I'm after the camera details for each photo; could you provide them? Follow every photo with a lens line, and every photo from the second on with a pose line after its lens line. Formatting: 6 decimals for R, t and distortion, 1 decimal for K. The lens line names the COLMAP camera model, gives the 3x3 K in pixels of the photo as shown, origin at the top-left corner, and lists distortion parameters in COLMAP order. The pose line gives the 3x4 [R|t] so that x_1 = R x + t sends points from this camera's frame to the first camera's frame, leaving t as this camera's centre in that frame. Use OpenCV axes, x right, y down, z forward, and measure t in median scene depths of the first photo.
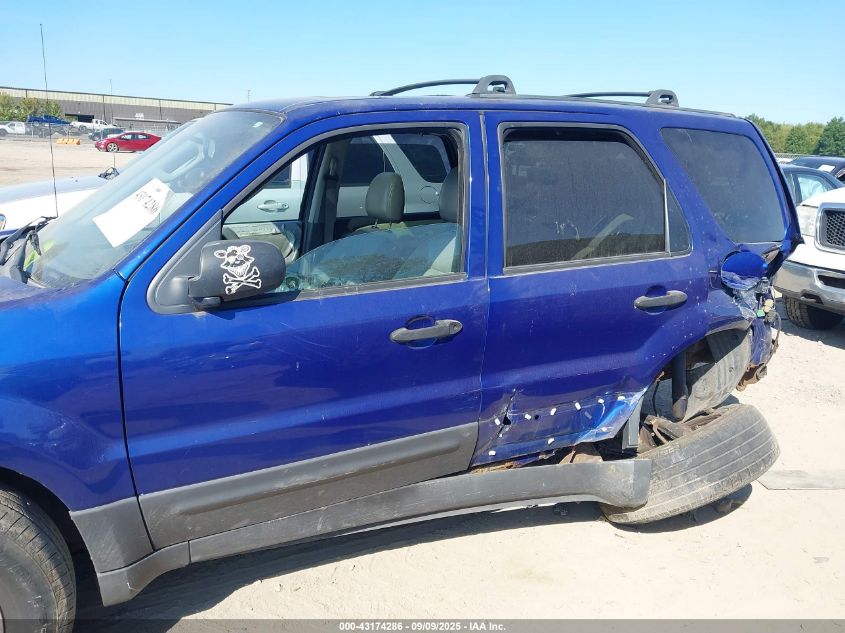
lens RADIAL K [[708.8, 0, 422.7], [0, 708.8, 313.4], [0, 0, 1]] dist [0.003627, -0.005796]
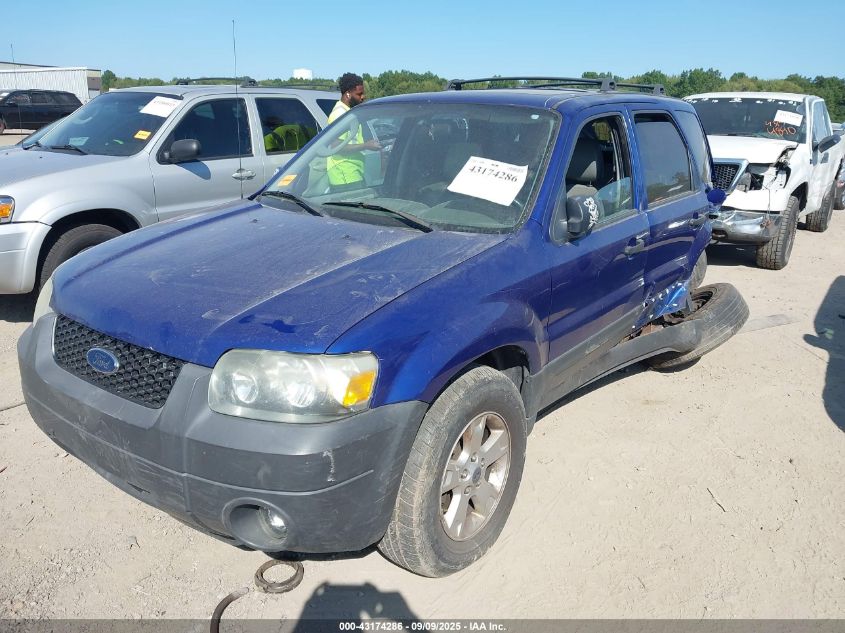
lens RADIAL K [[708.8, 0, 421.9], [0, 708.8, 319.4], [0, 0, 1]] dist [0.003627, -0.005796]
pose [[0.901841, -0.131613, 0.411534, -0.906500], [0.103142, 0.990518, 0.090751, -0.006041], [-0.419576, -0.039397, 0.906865, -0.202195]]
